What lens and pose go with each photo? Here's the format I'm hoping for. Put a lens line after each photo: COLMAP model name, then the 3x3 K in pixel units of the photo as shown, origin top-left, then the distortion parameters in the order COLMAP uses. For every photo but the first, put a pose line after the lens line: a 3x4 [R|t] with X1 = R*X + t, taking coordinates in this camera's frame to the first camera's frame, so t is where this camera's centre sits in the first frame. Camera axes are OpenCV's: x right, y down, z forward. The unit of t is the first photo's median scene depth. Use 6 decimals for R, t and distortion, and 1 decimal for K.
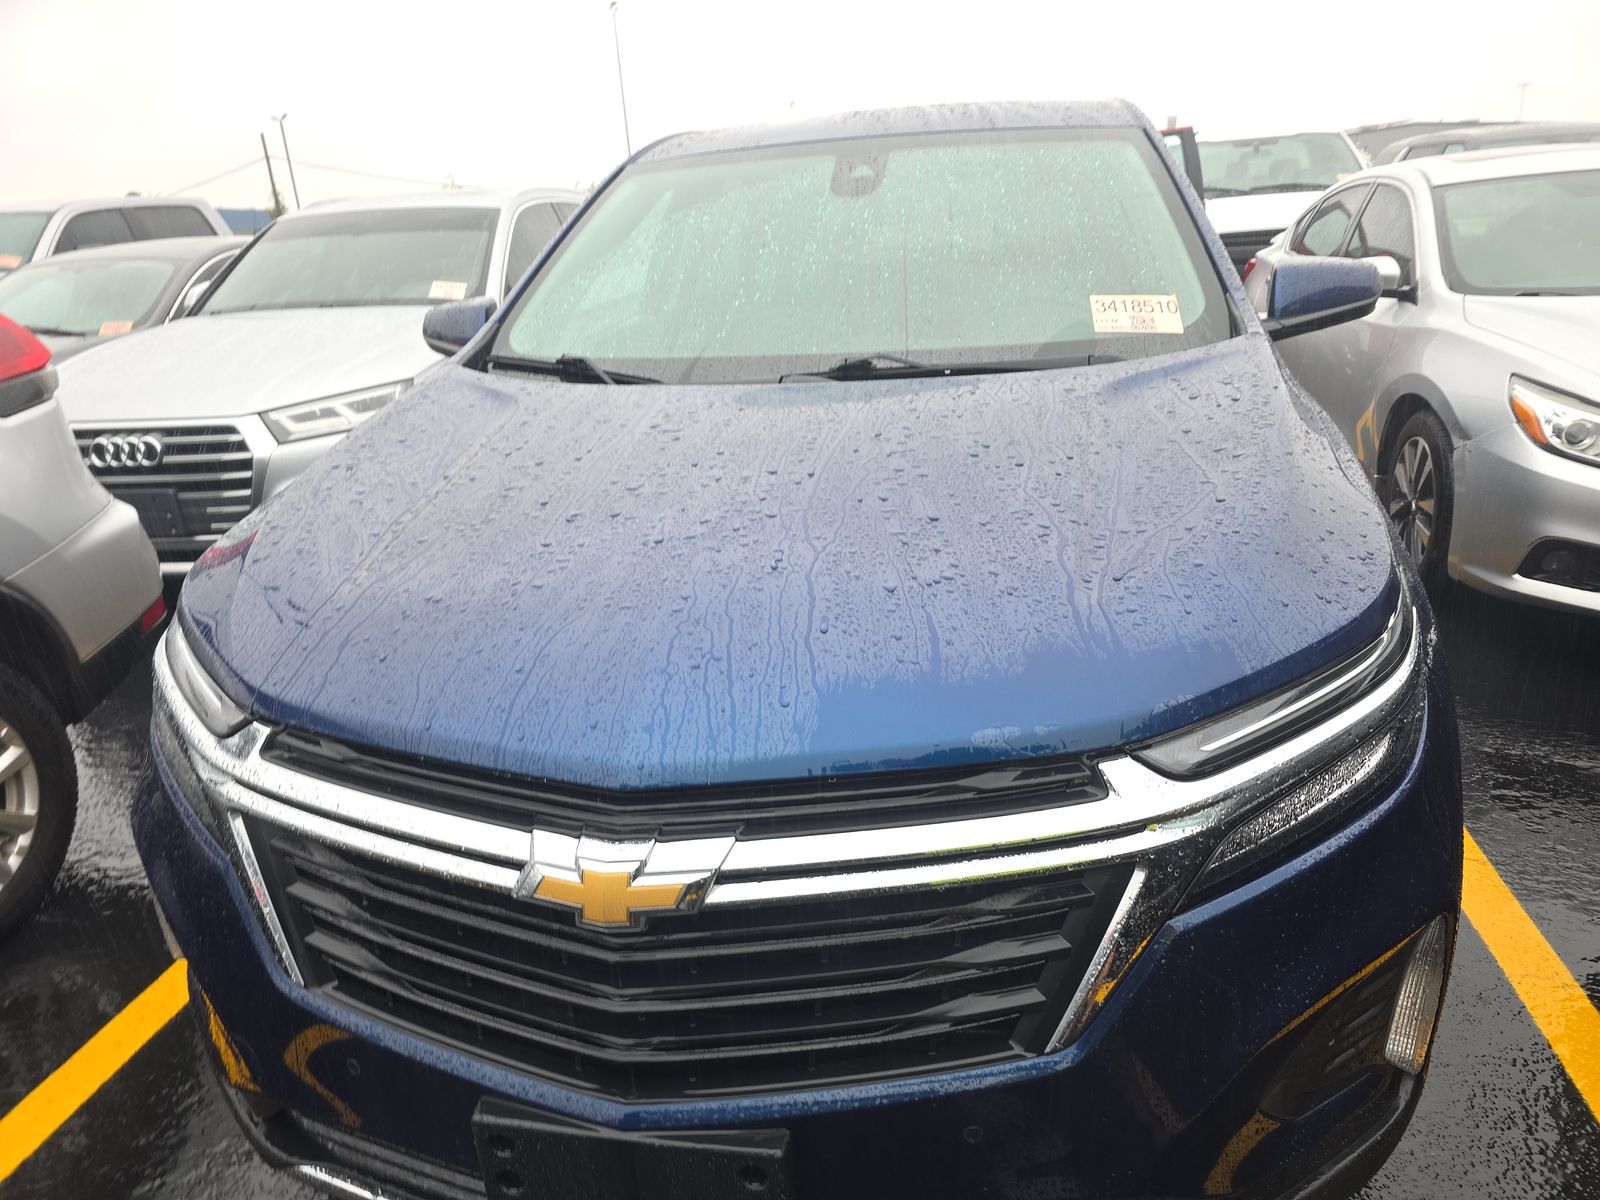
lens RADIAL K [[1071.3, 0, 802.5], [0, 1071.3, 597.7], [0, 0, 1]] dist [0.005797, 0.001913]
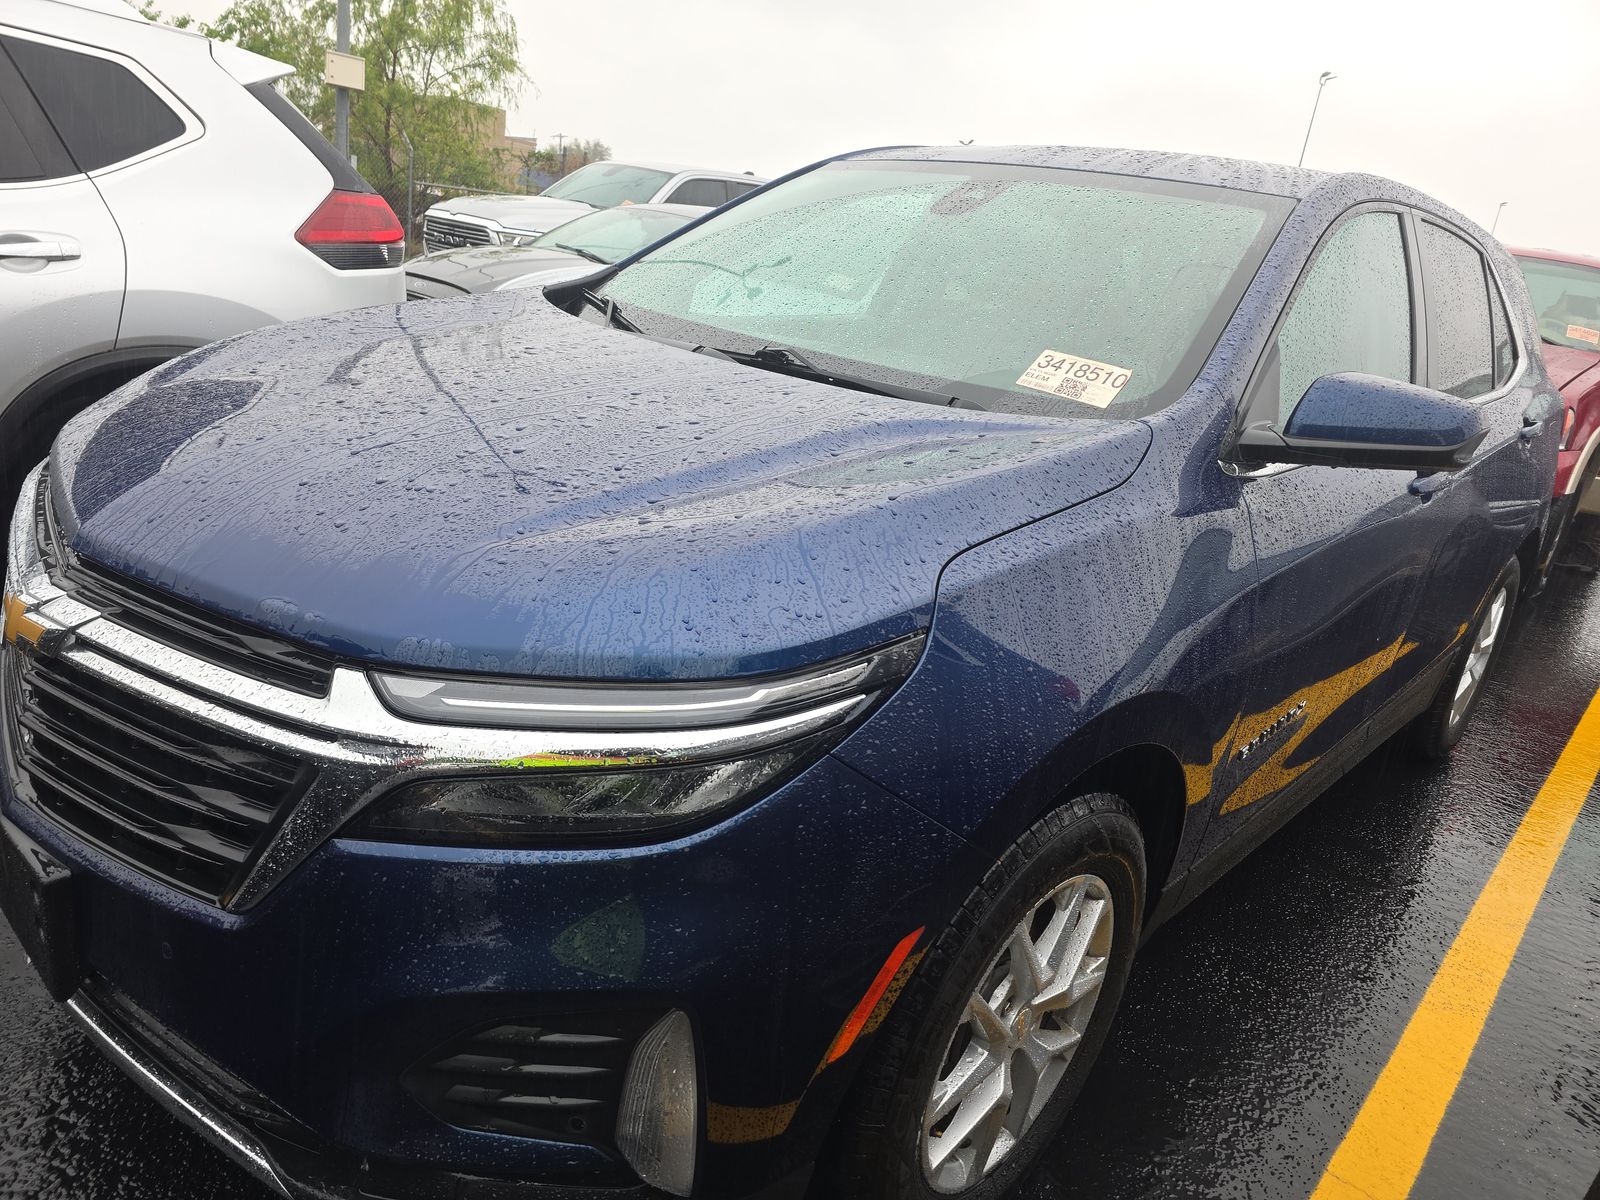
lens RADIAL K [[1071.3, 0, 802.1], [0, 1071.3, 602.5], [0, 0, 1]] dist [0.005797, 0.001913]
pose [[0.840354, 0.330226, -0.429832, 1.051597], [-0.345138, 0.937451, 0.045443, -0.102128], [0.417953, 0.110163, 0.901765, 0.248810]]
